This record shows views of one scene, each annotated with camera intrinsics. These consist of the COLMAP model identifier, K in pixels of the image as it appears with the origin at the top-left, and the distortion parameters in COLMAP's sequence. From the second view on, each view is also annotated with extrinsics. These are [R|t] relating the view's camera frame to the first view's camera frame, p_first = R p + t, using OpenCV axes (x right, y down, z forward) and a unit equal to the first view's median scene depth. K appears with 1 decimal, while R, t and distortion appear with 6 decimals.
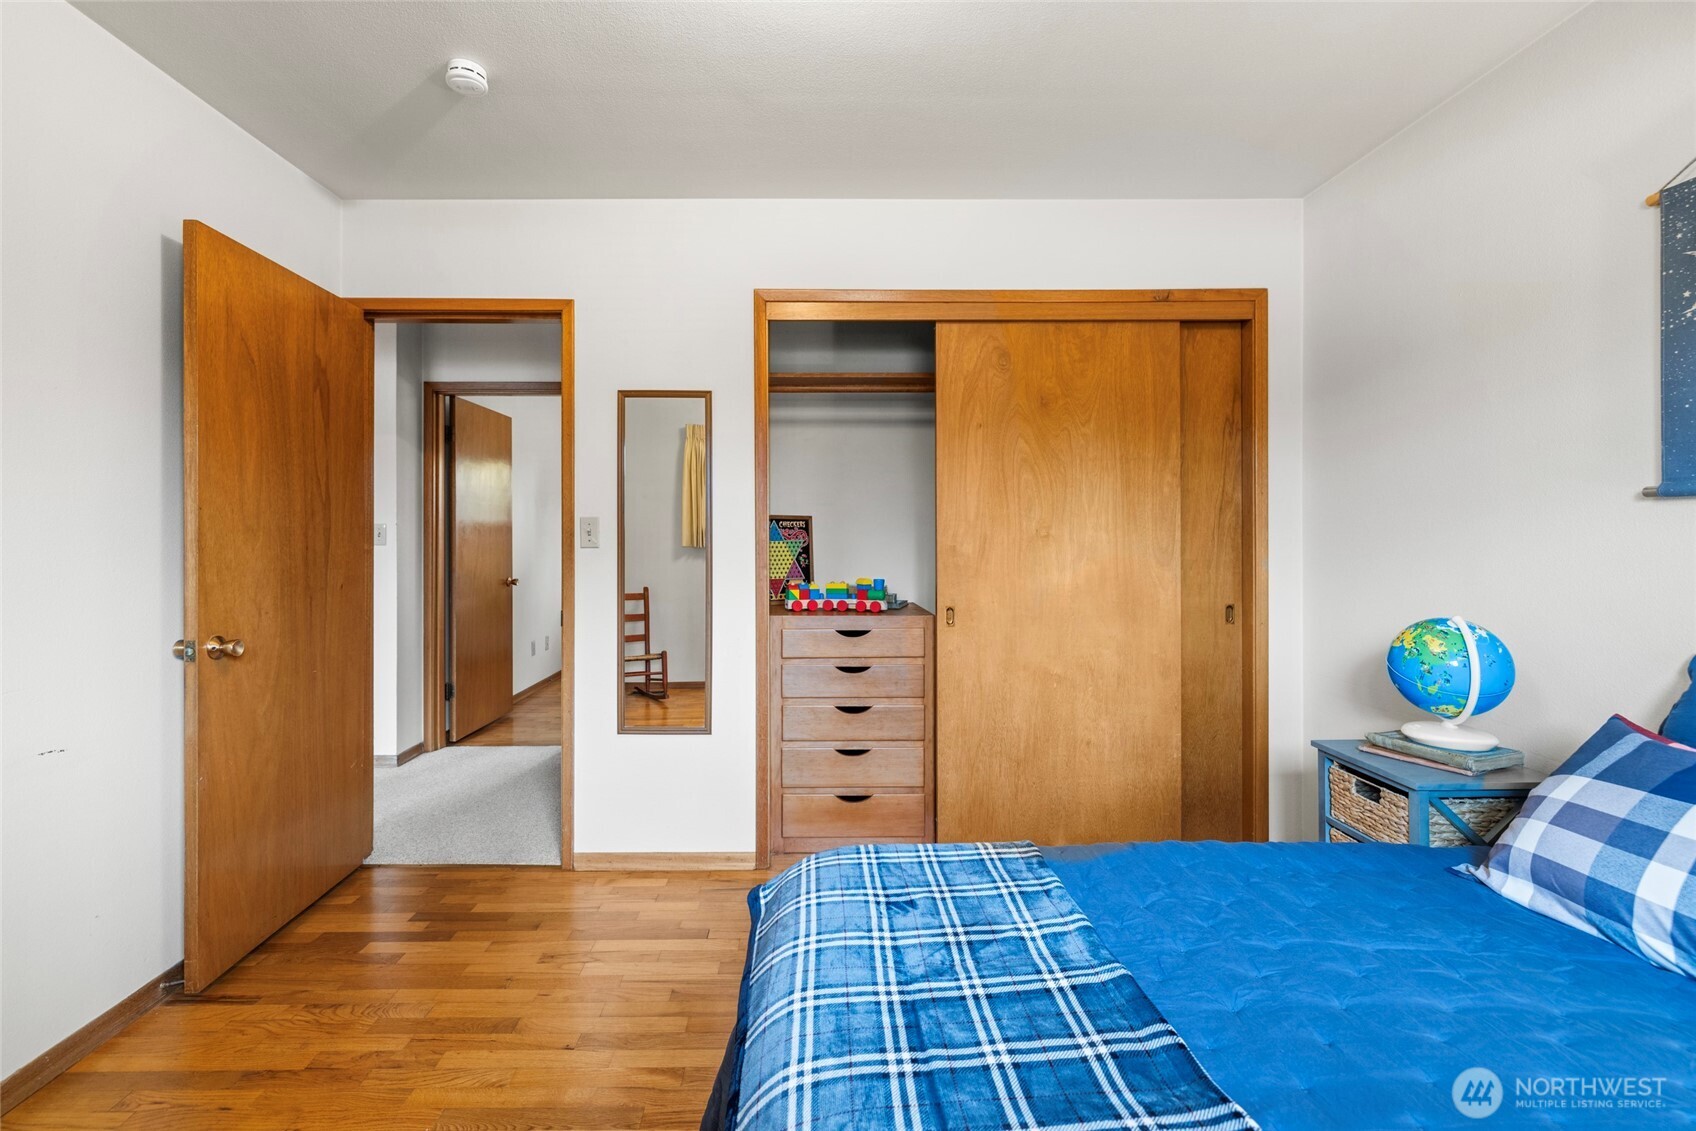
lens RADIAL K [[709.6, 0, 837.7], [0, 709.6, 548.0], [0, 0, 1]] dist [-0.001032, 0.000084]
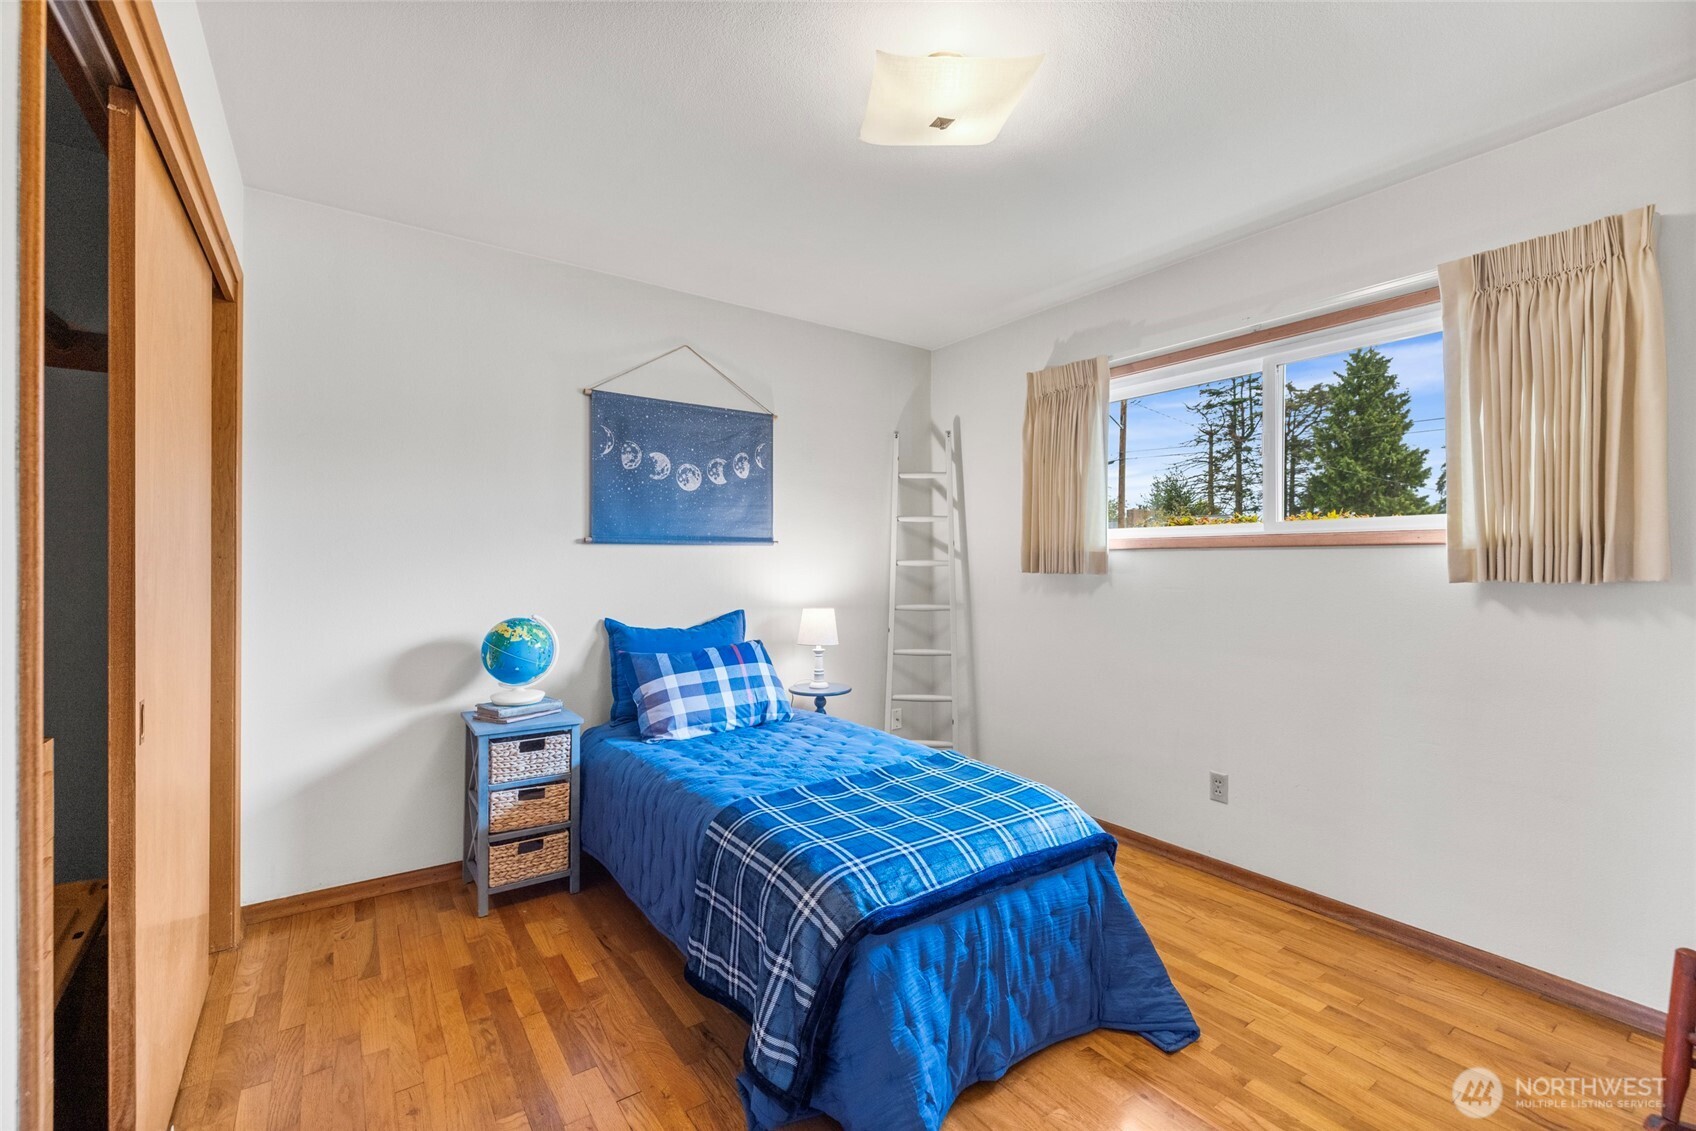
lens RADIAL K [[709.6, 0, 837.7], [0, 709.6, 548.0], [0, 0, 1]] dist [-0.001032, 0.000084]
pose [[-0.562378, 0.016141, 0.826723, -0.867868], [0.000725, 0.999819, -0.019027, -0.019144], [-0.826880, -0.010101, -0.562288, 1.521853]]
